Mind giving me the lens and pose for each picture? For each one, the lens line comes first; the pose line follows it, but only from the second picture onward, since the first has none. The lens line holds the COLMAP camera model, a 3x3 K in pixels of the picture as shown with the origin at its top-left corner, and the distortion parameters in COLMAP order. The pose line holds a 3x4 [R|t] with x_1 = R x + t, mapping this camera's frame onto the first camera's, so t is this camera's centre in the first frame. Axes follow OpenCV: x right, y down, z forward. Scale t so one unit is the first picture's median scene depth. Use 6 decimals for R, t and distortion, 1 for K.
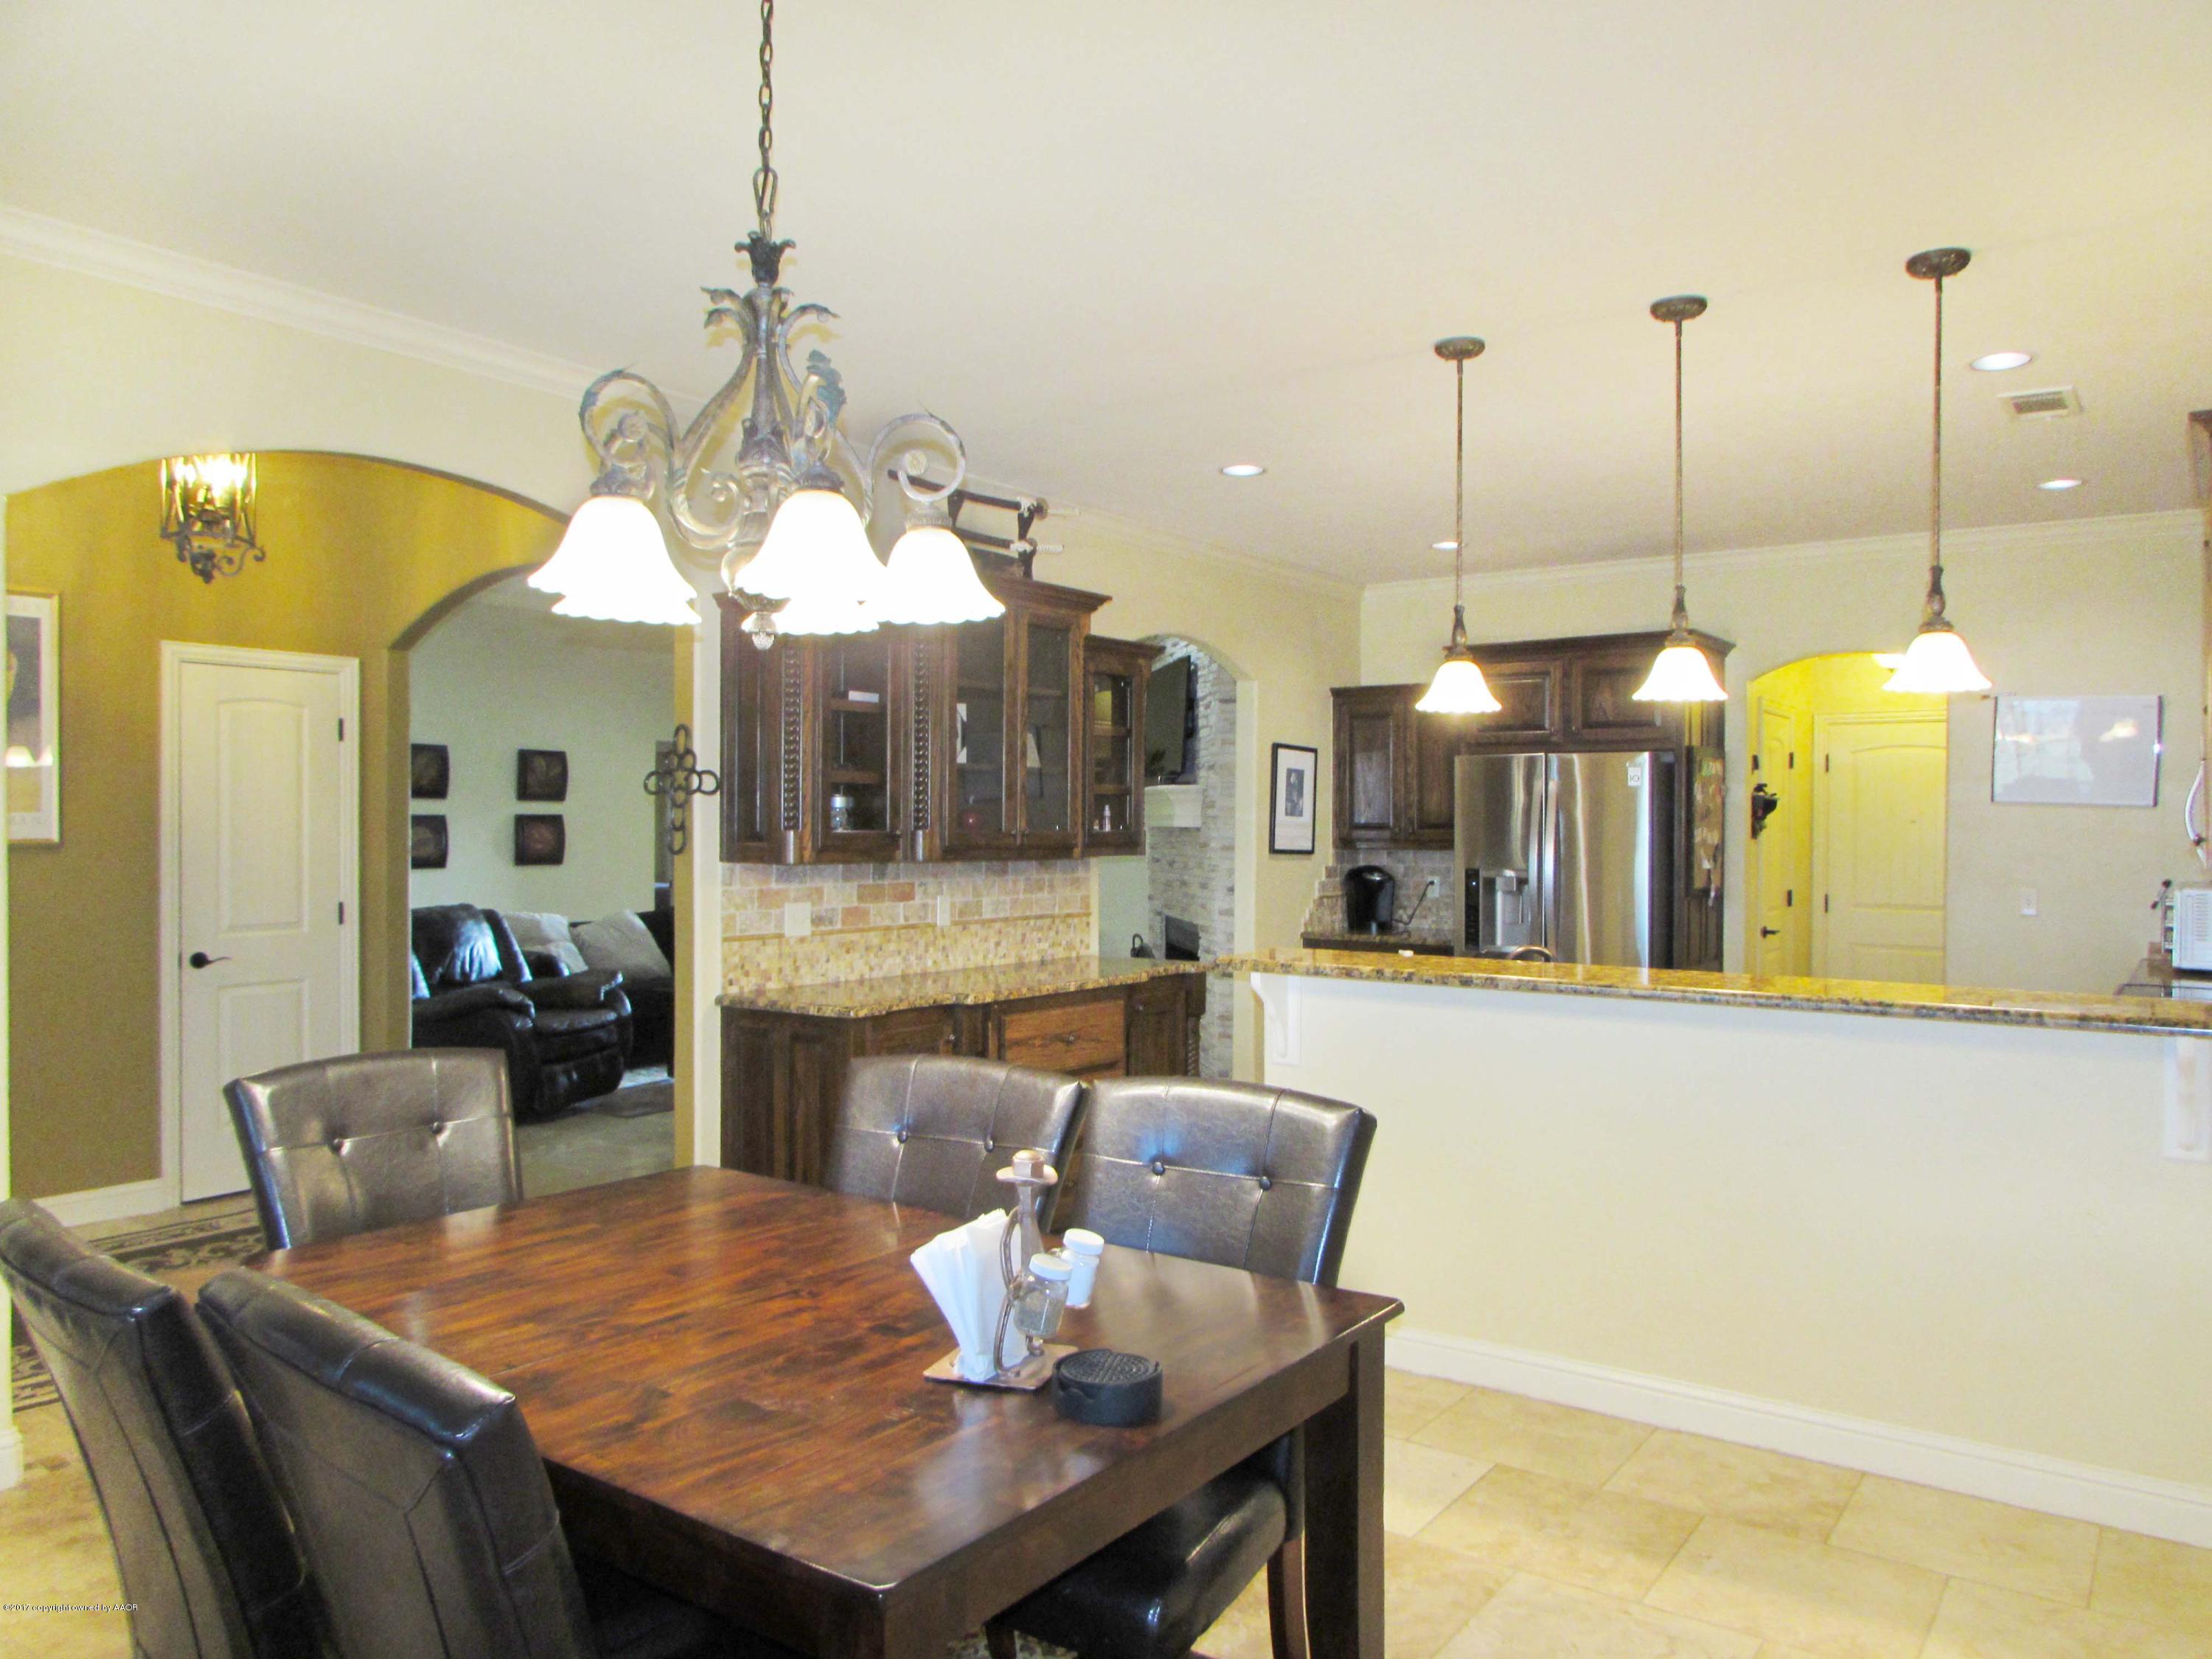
lens RADIAL K [[1616.8, 0, 1132.9], [0, 1616.8, 829.3], [0, 0, 1]] dist [-0.044790, 0.029858]
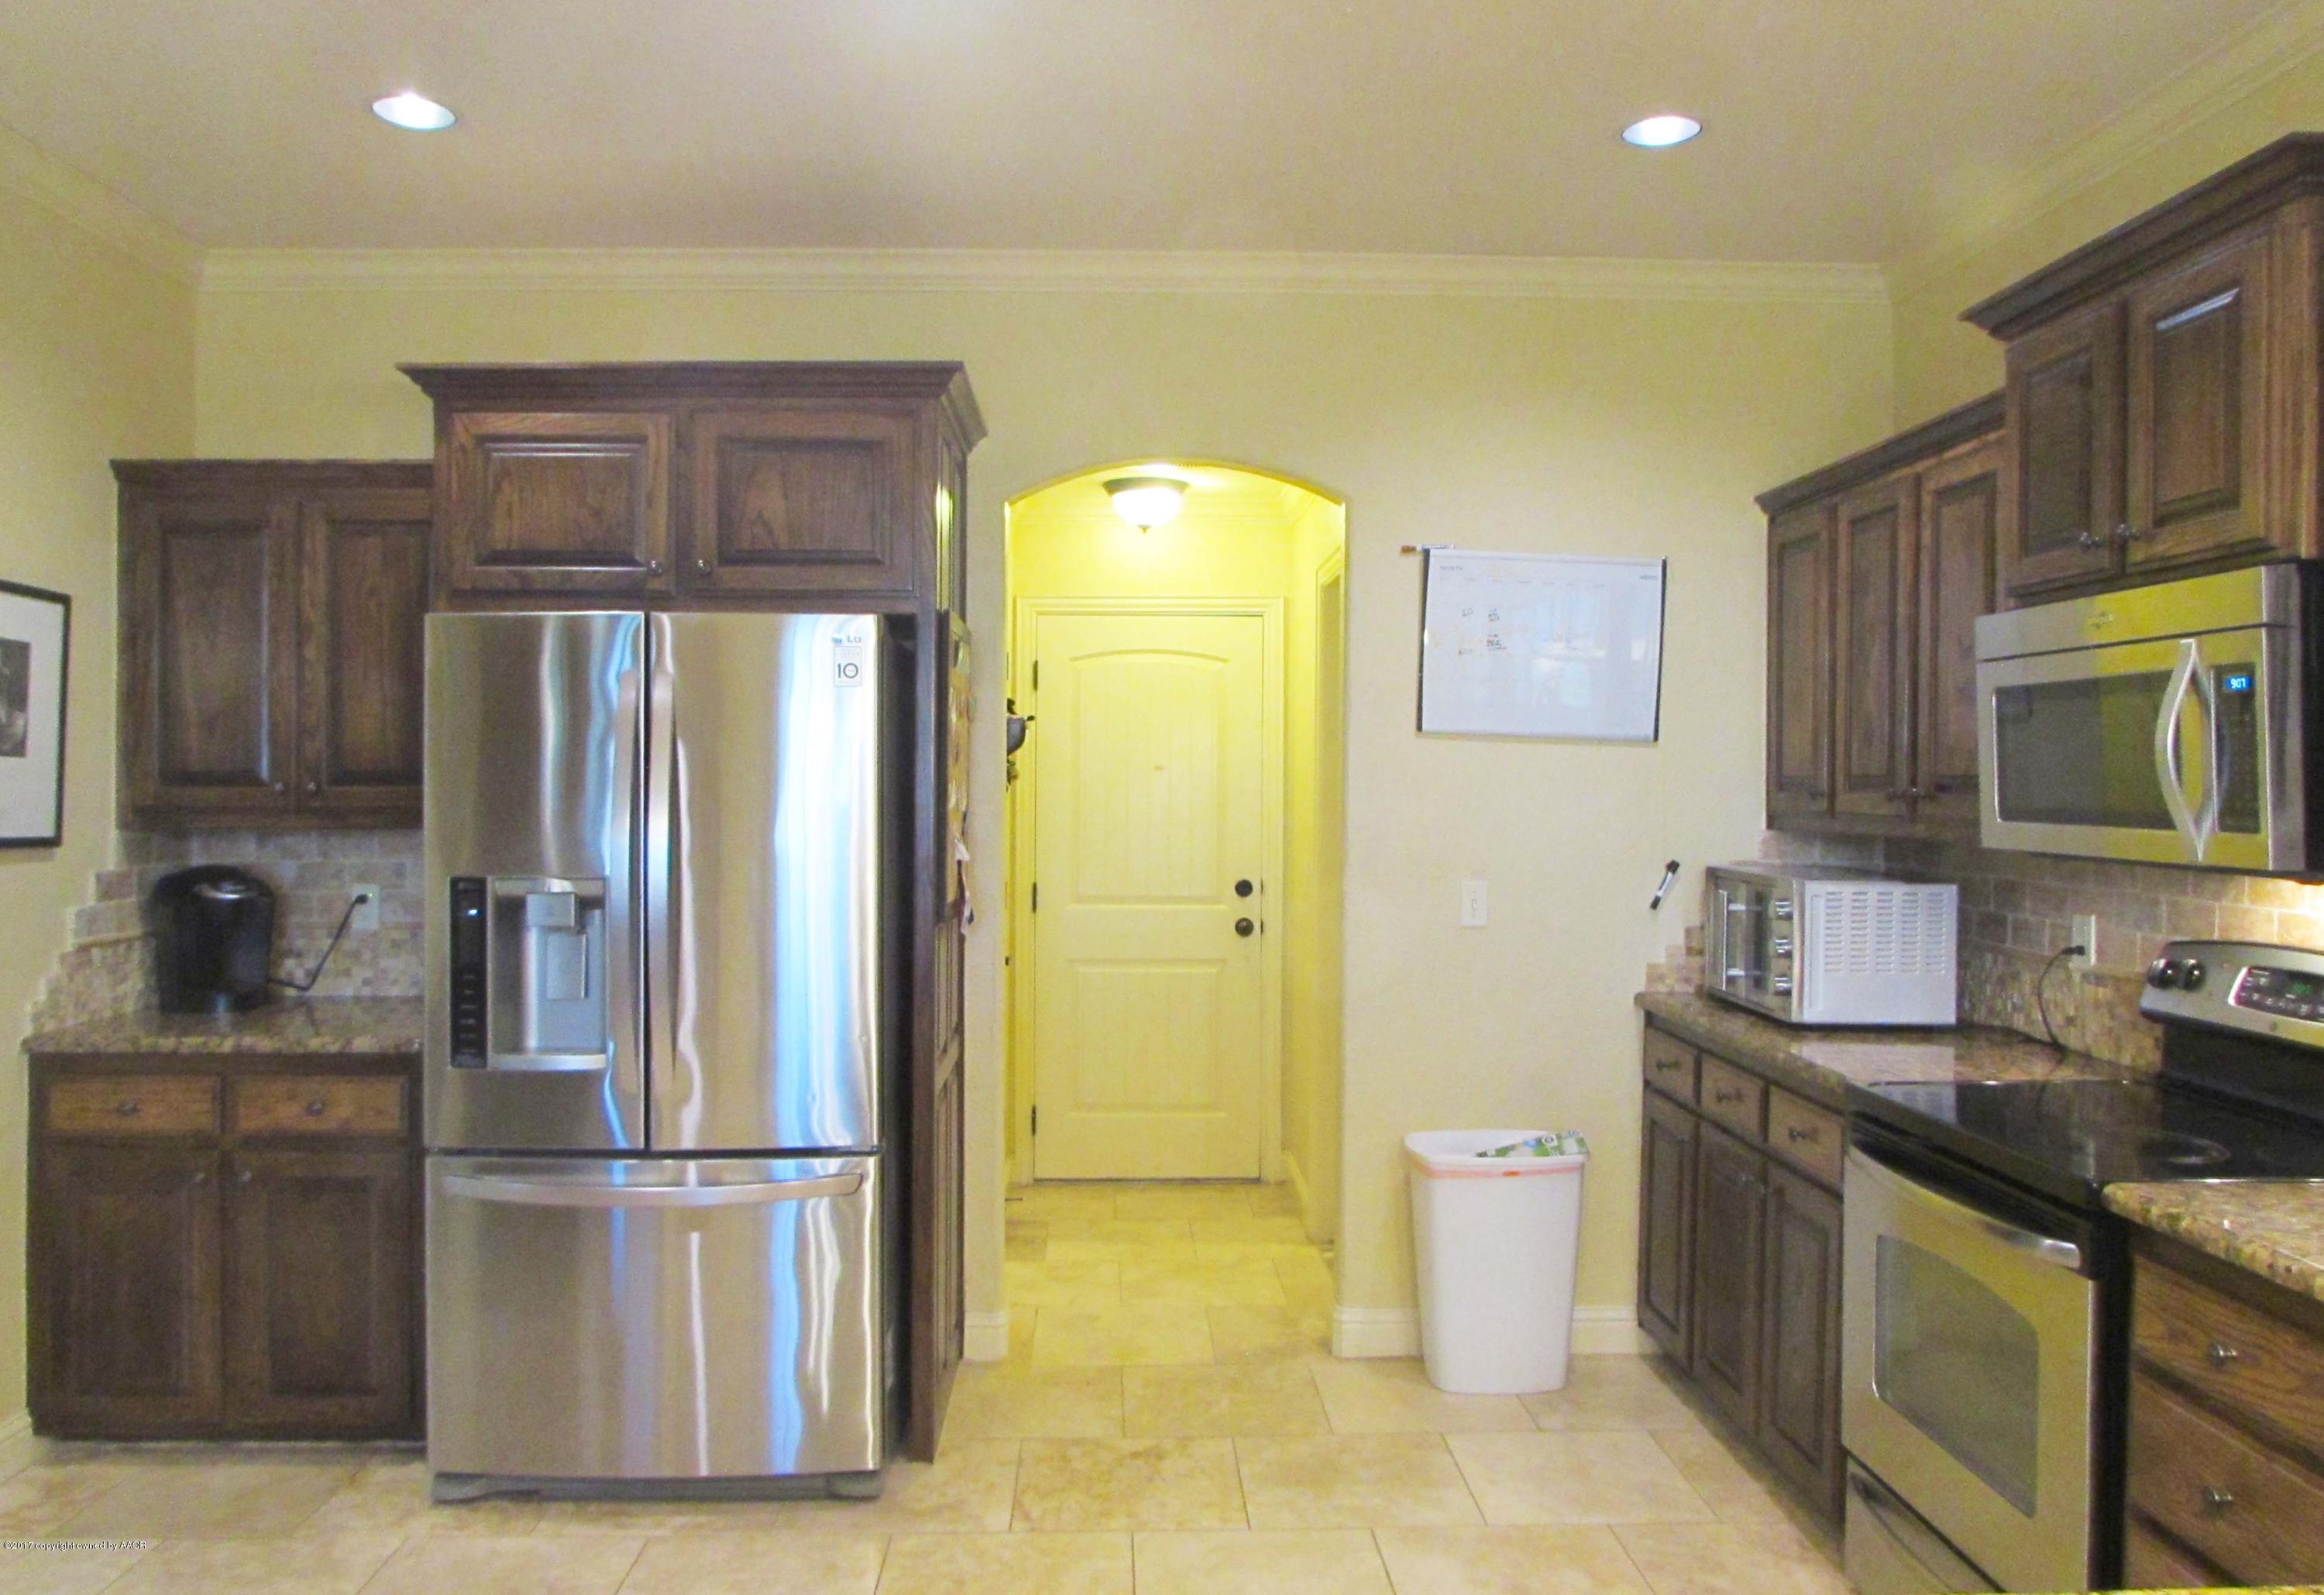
lens RADIAL K [[1661.4, 0, 1164.3], [0, 1661.4, 760.7], [0, 0, 1]] dist [-0.041776, 0.000487]
pose [[0.799759, 0.000959, 0.600321, 0.087884], [0.006401, 0.999928, -0.010125, -0.000600], [-0.600288, 0.011940, 0.799695, 0.494736]]
